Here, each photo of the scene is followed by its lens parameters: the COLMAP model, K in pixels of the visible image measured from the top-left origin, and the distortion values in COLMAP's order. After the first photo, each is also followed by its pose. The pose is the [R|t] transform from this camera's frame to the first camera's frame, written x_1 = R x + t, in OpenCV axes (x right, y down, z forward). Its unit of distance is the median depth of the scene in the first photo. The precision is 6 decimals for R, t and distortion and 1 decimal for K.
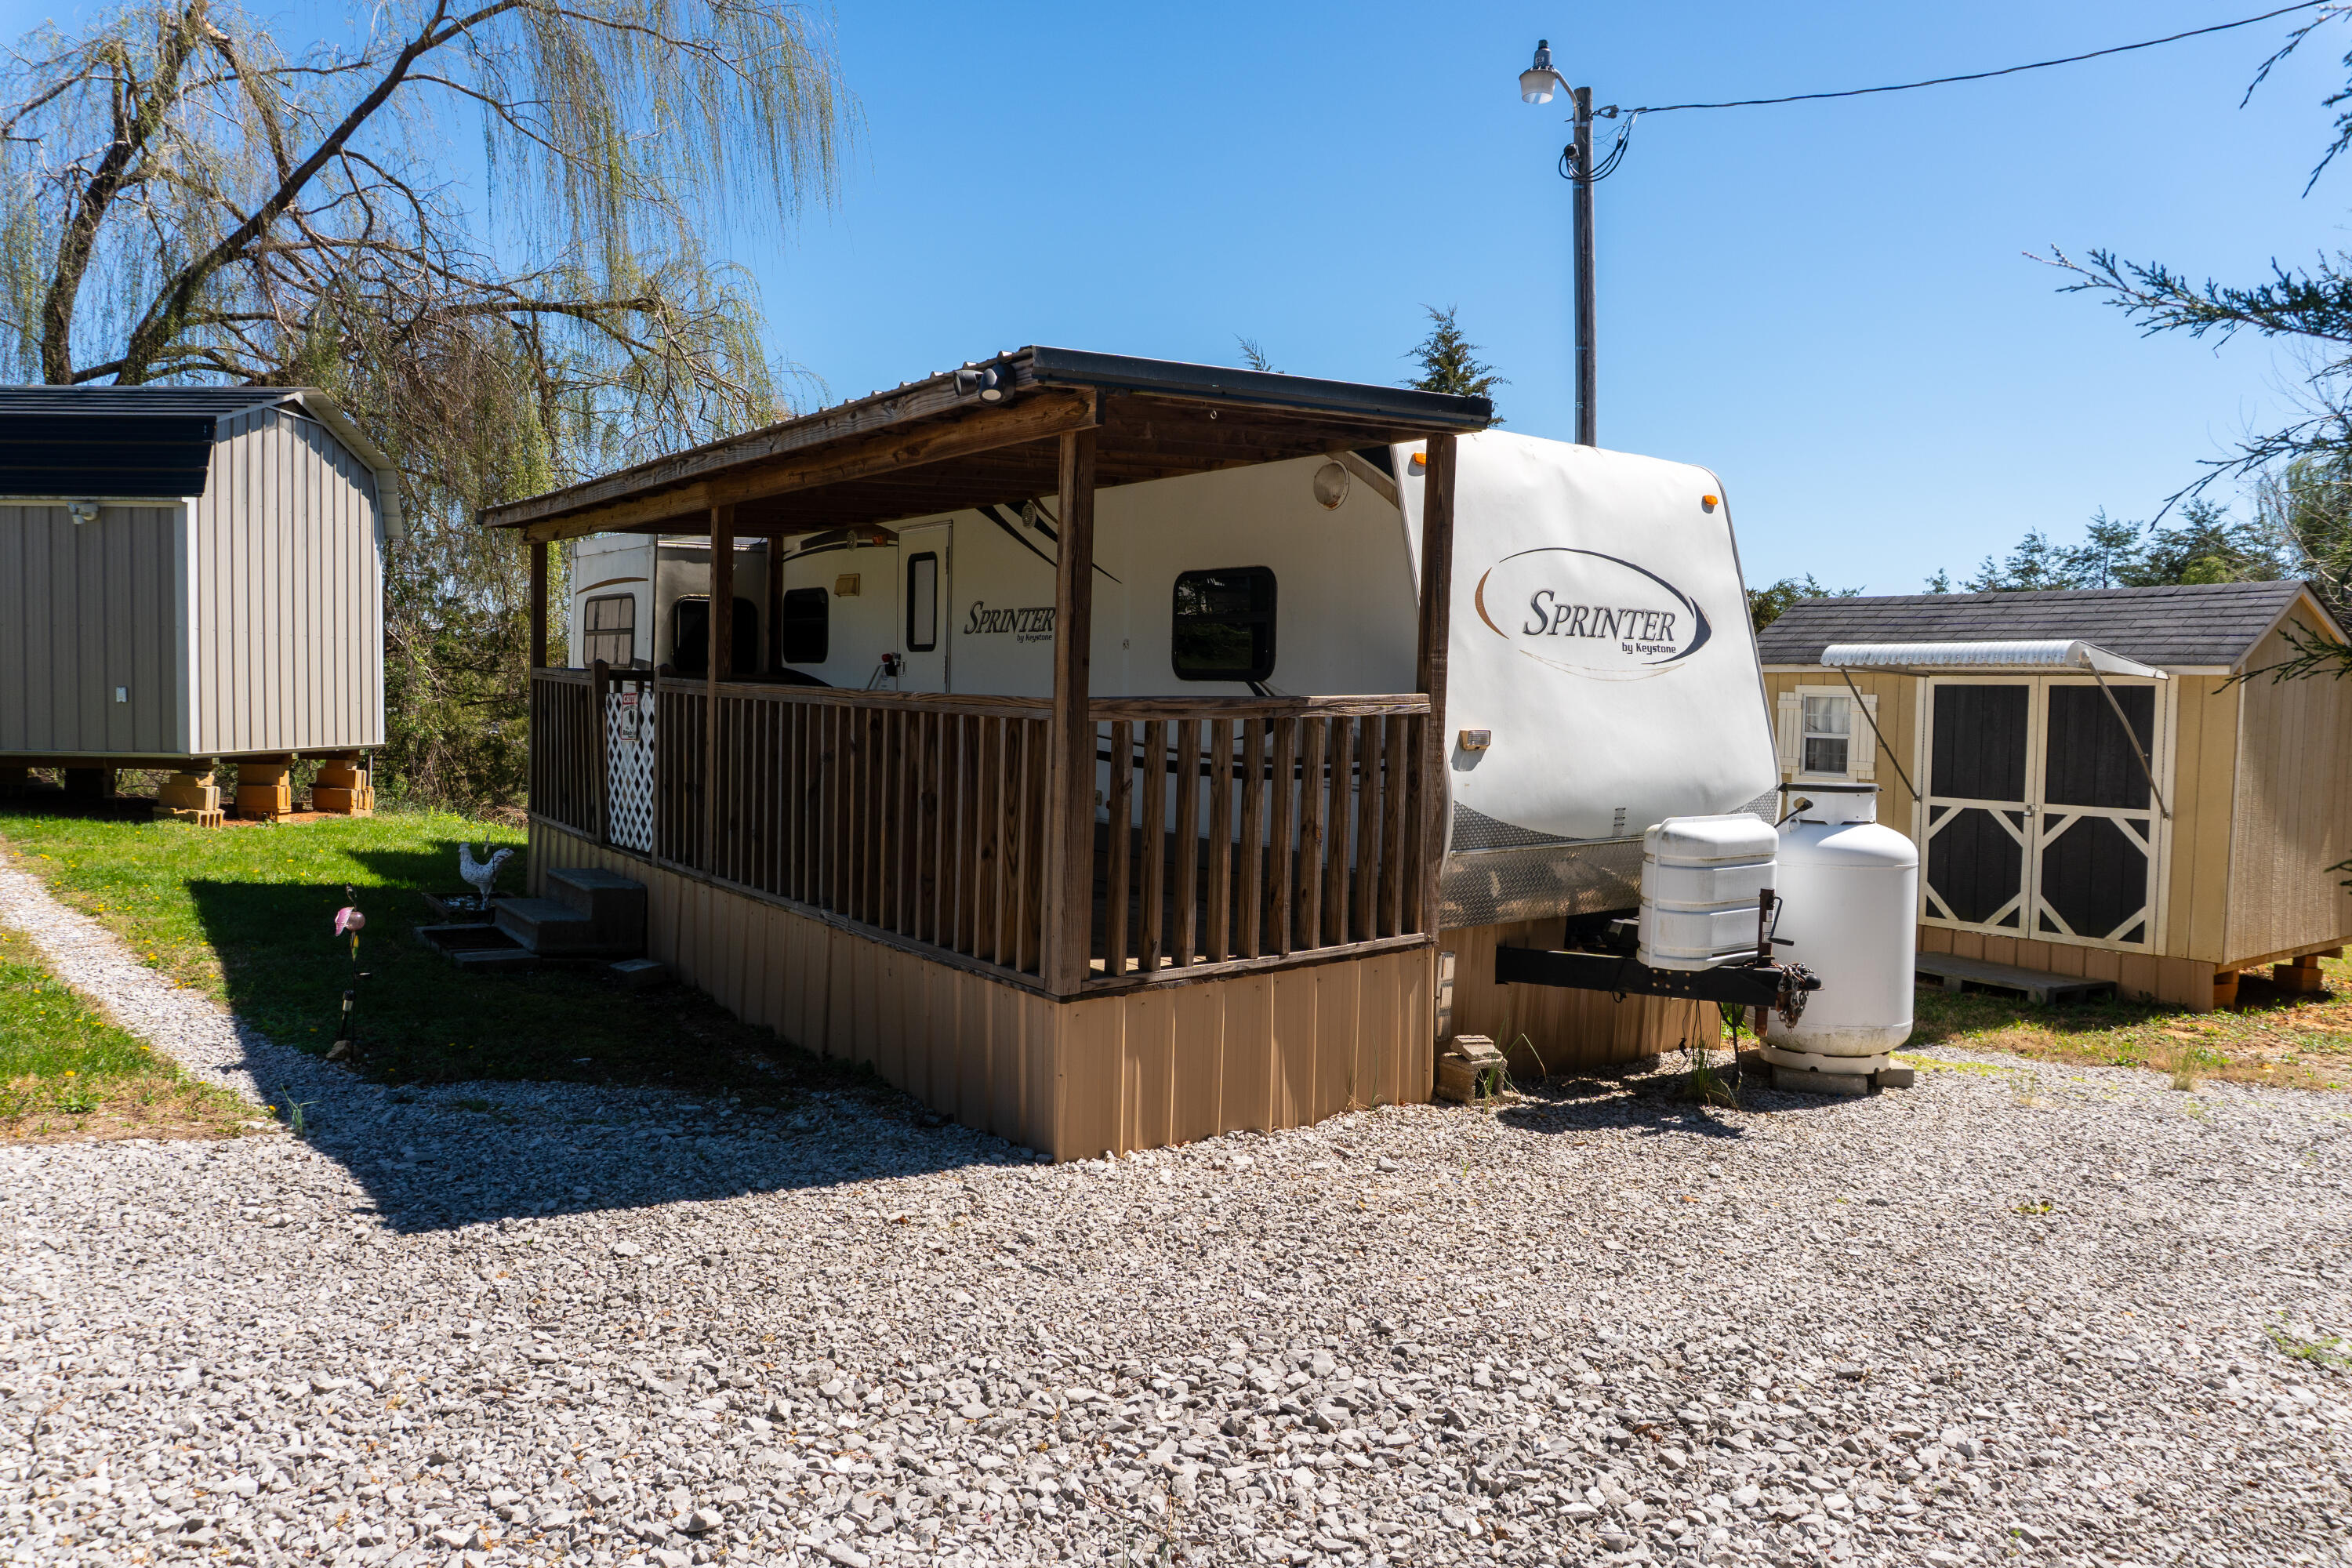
lens RADIAL K [[1593.3, 0, 1165.5], [0, 1593.3, 779.4], [0, 0, 1]] dist [-0.016970, -0.003054]
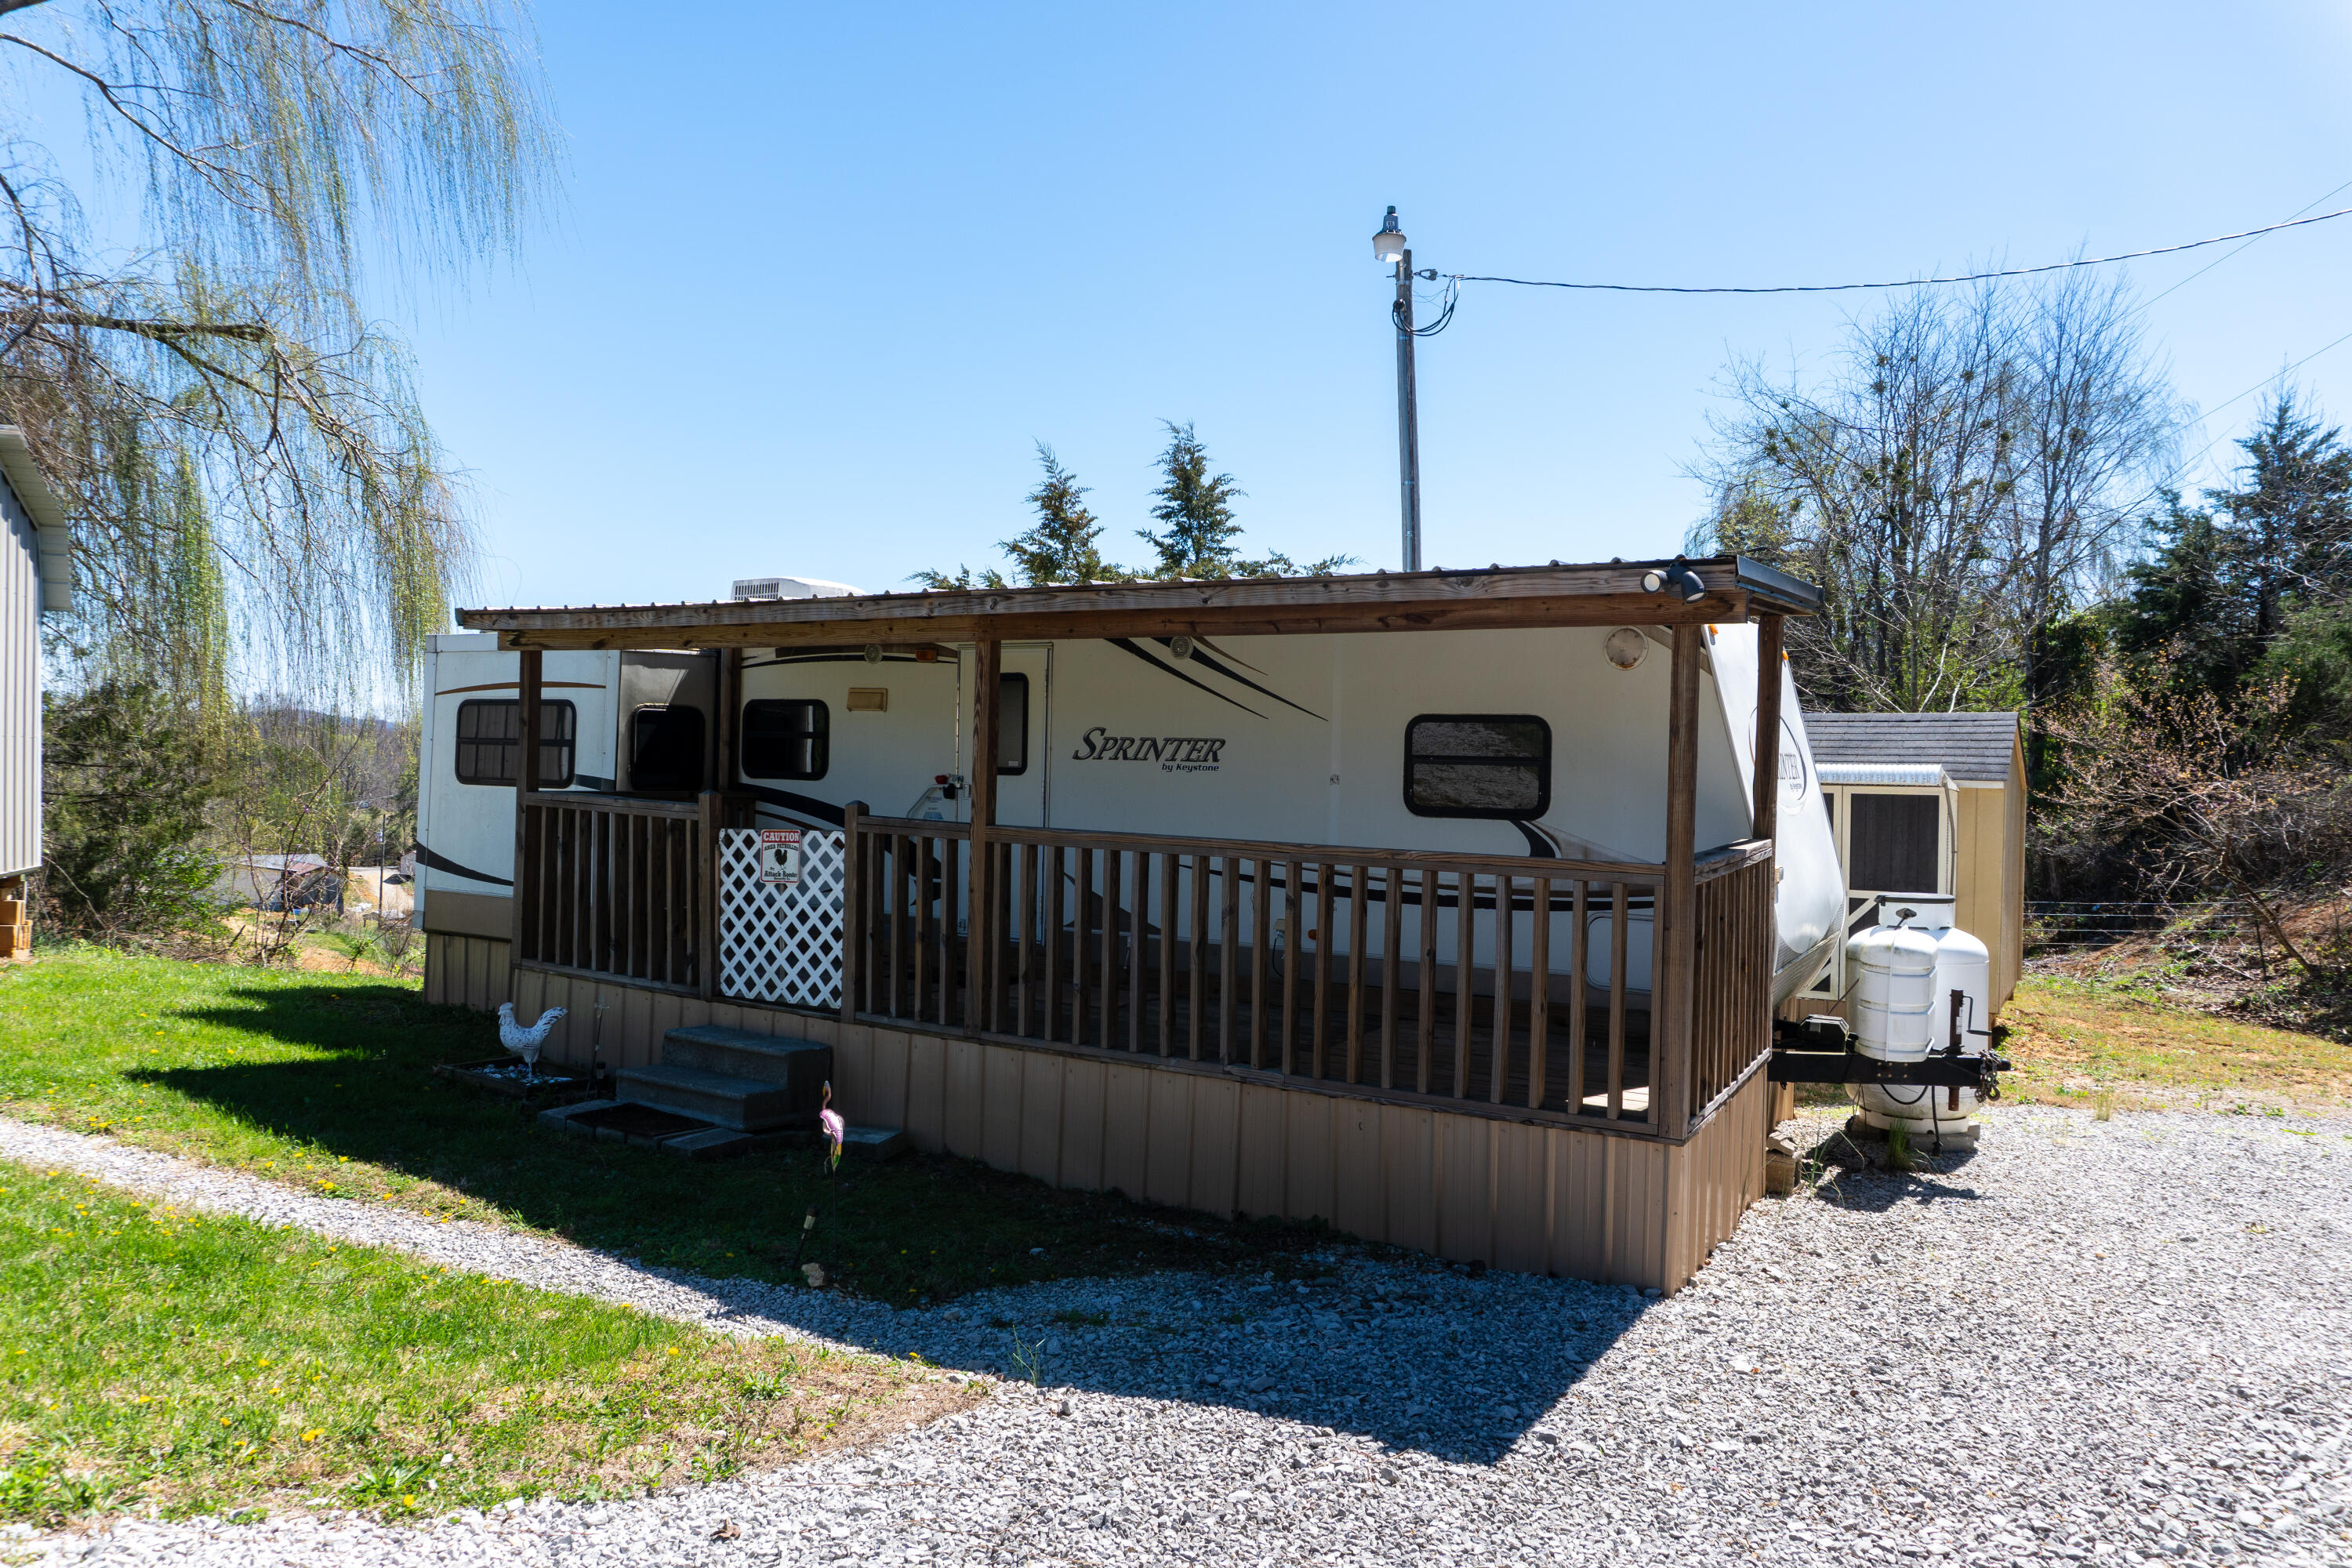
lens RADIAL K [[1593.3, 0, 1172.3], [0, 1593.3, 778.8], [0, 0, 1]] dist [-0.016970, -0.003054]
pose [[0.920613, -0.007051, 0.390412, -0.581615], [0.021515, 0.999234, -0.032687, -0.059084], [-0.389882, 0.038492, 0.920060, 0.093860]]
